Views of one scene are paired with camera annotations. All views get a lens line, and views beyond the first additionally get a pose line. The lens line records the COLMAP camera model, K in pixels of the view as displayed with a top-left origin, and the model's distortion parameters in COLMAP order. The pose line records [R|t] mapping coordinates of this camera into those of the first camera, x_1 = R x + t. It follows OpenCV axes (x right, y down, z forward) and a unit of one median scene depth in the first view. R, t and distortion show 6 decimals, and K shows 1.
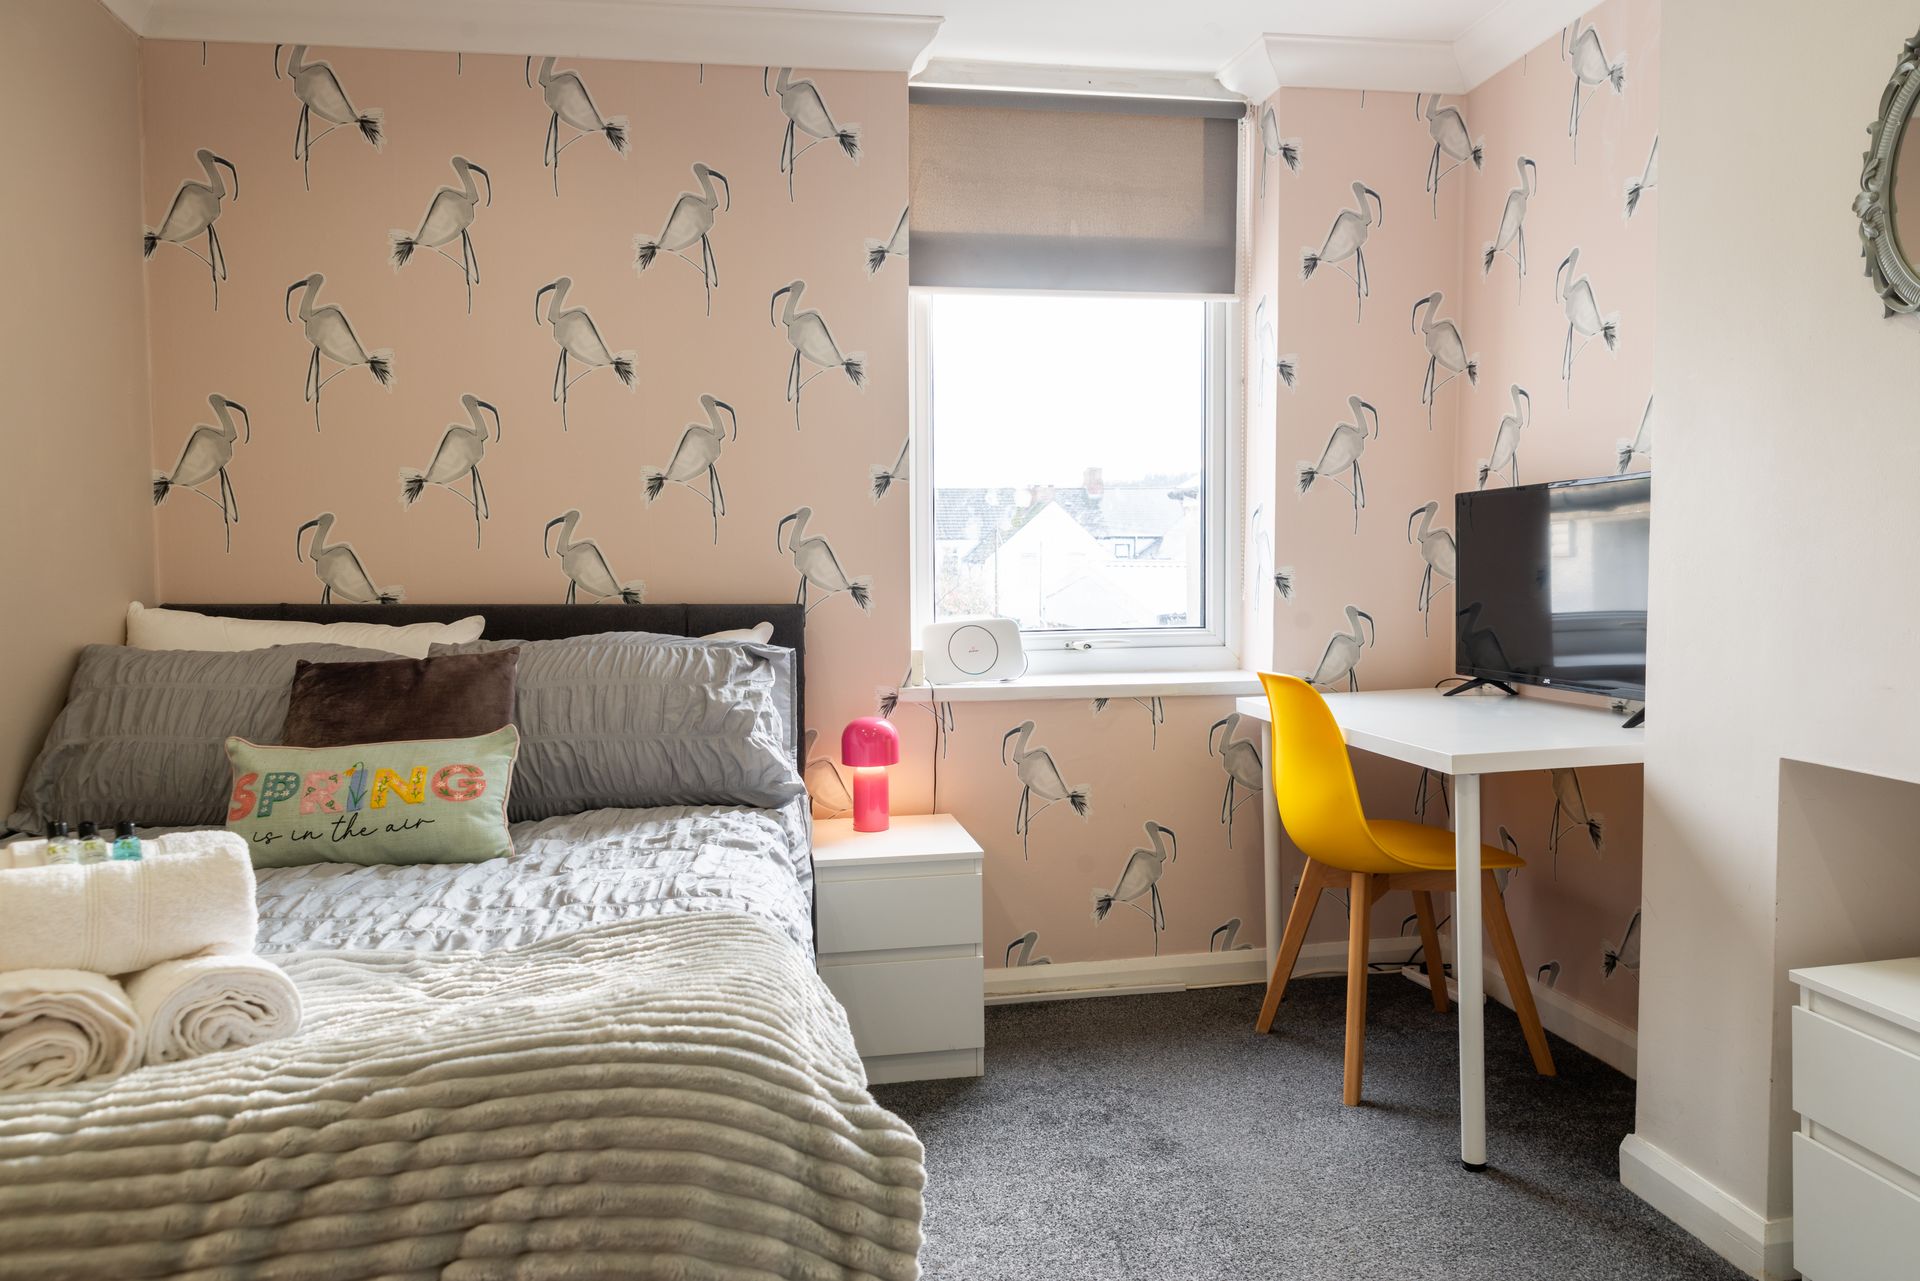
lens RADIAL K [[1244.8, 0, 960.0], [0, 1244.8, 640.5], [0, 0, 1]] dist [-0.002678, -0.000553]
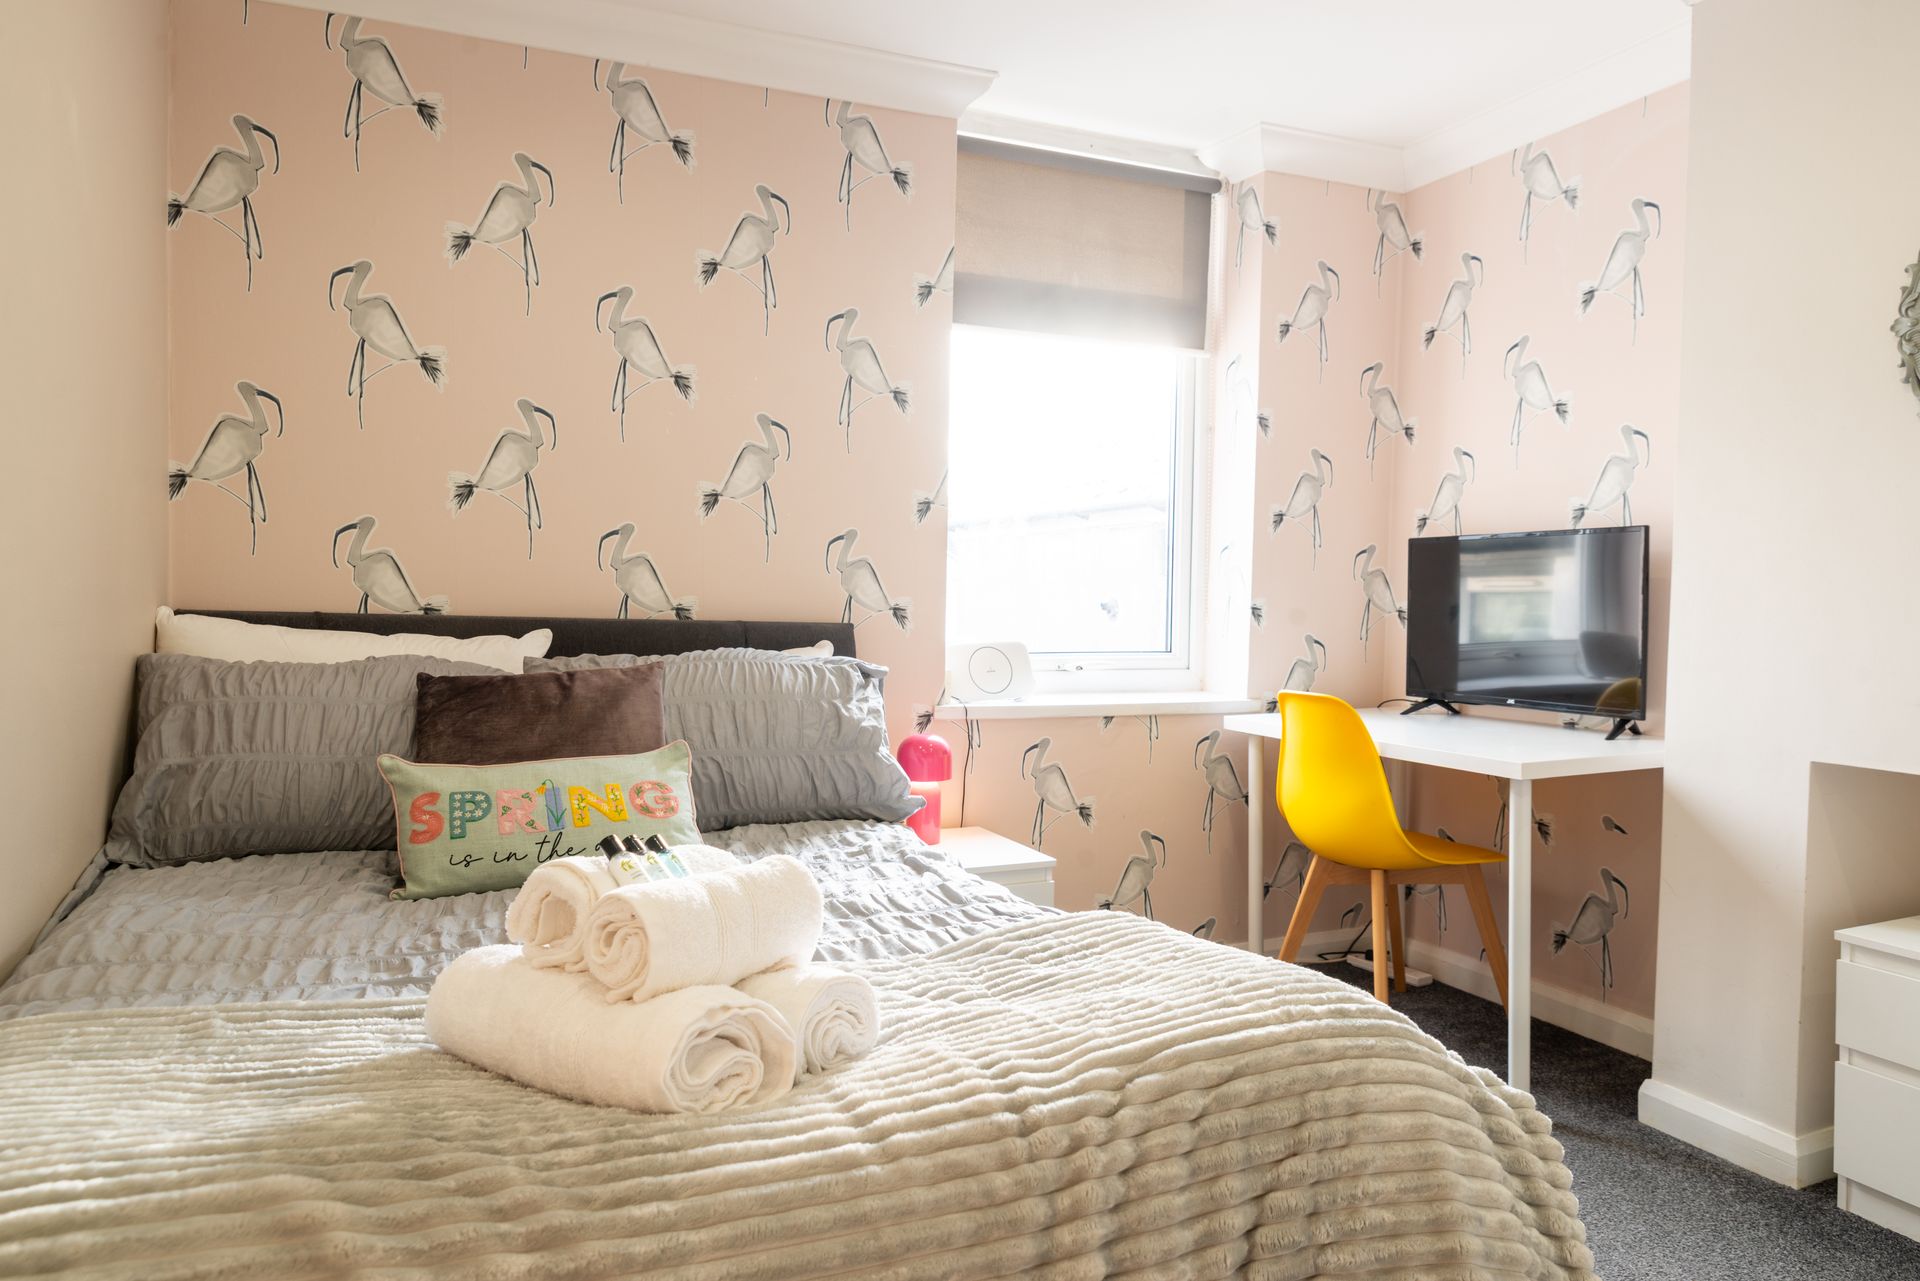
lens RADIAL K [[1215.3, 0, 960.0], [0, 1215.3, 640.5], [0, 0, 1]] dist [-0.001592, 0.000331]
pose [[0.971246, 0.015678, 0.237563, -0.296334], [-0.010794, 0.999703, -0.021844, 0.005927], [-0.237835, 0.018651, 0.971126, 0.011625]]
